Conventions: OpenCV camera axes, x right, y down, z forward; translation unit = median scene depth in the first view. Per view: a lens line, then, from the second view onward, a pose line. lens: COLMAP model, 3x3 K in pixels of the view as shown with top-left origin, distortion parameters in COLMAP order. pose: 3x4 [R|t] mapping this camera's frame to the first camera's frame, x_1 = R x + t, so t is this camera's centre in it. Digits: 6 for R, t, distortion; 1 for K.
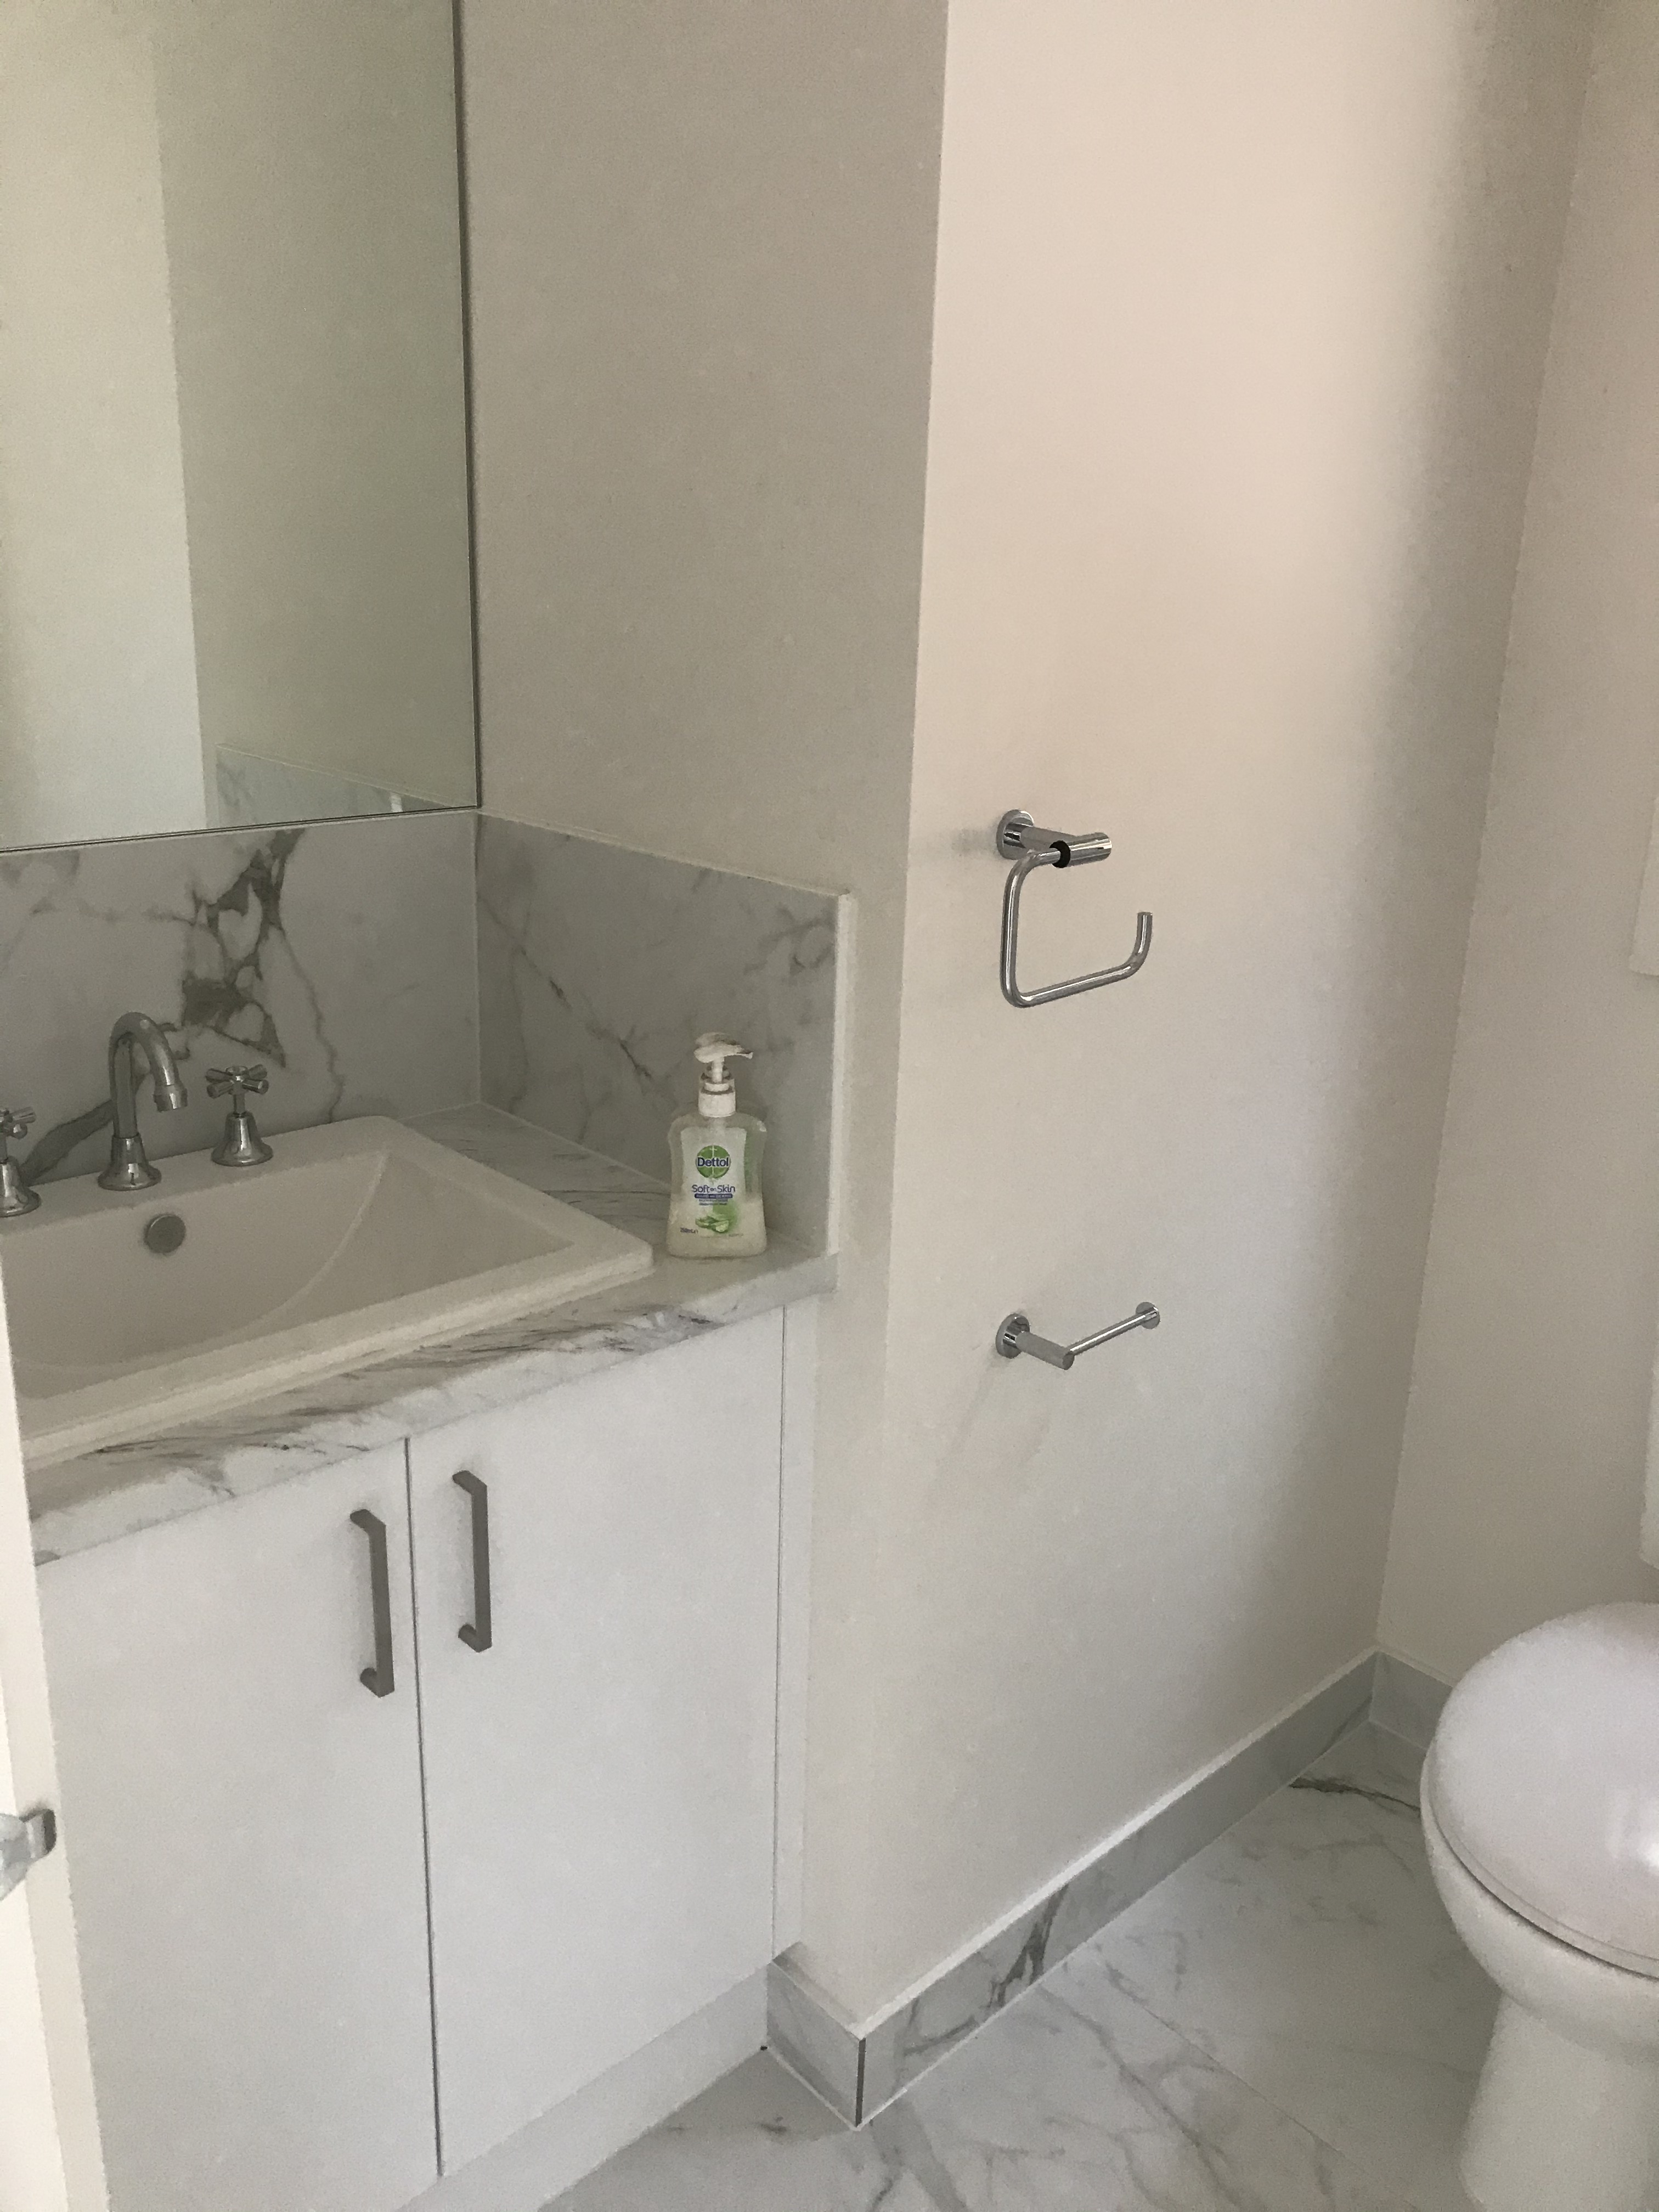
lens RADIAL K [[1785.6, 0, 821.3], [0, 1785.6, 1095.3], [0, 0, 1]] dist [0.021265, -0.014909]
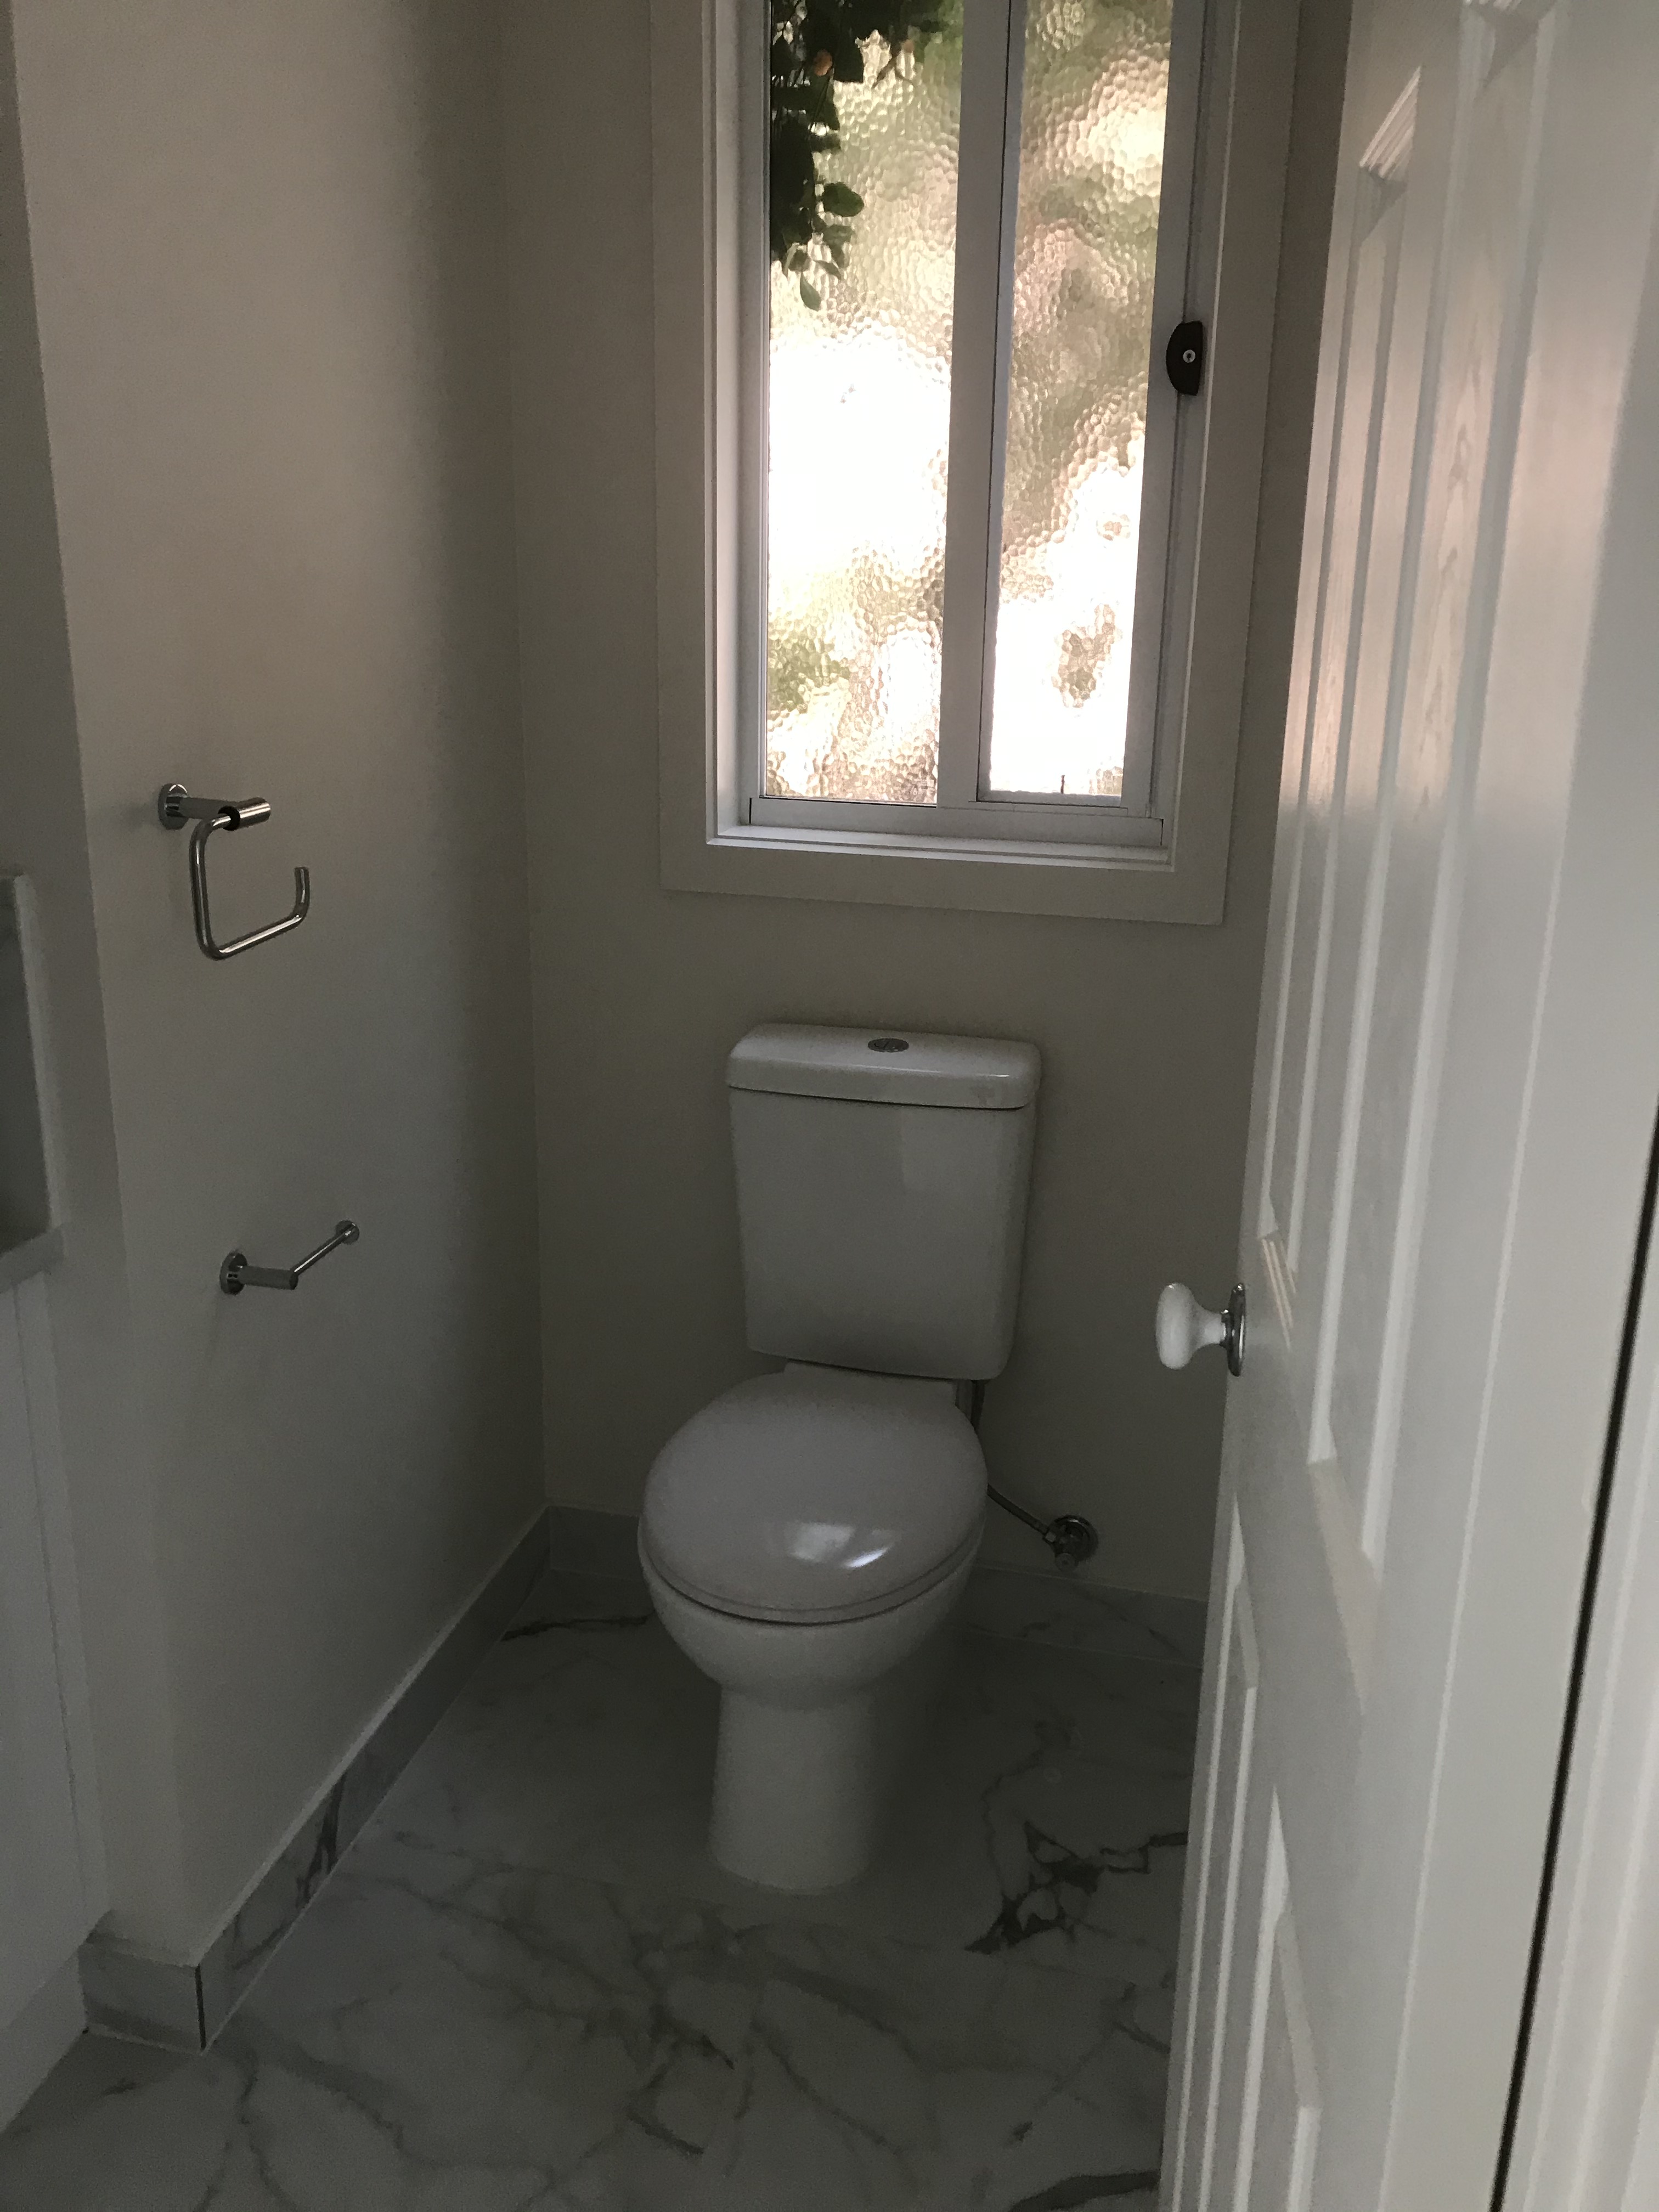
lens RADIAL K [[1785.6, 0, 831.9], [0, 1785.6, 1114.4], [0, 0, 1]] dist [0.021265, -0.014909]
pose [[0.834211, -0.170521, 0.524419, -0.133553], [0.163294, 0.984725, 0.060437, 0.031460], [-0.526714, 0.035217, 0.849313, -0.108273]]
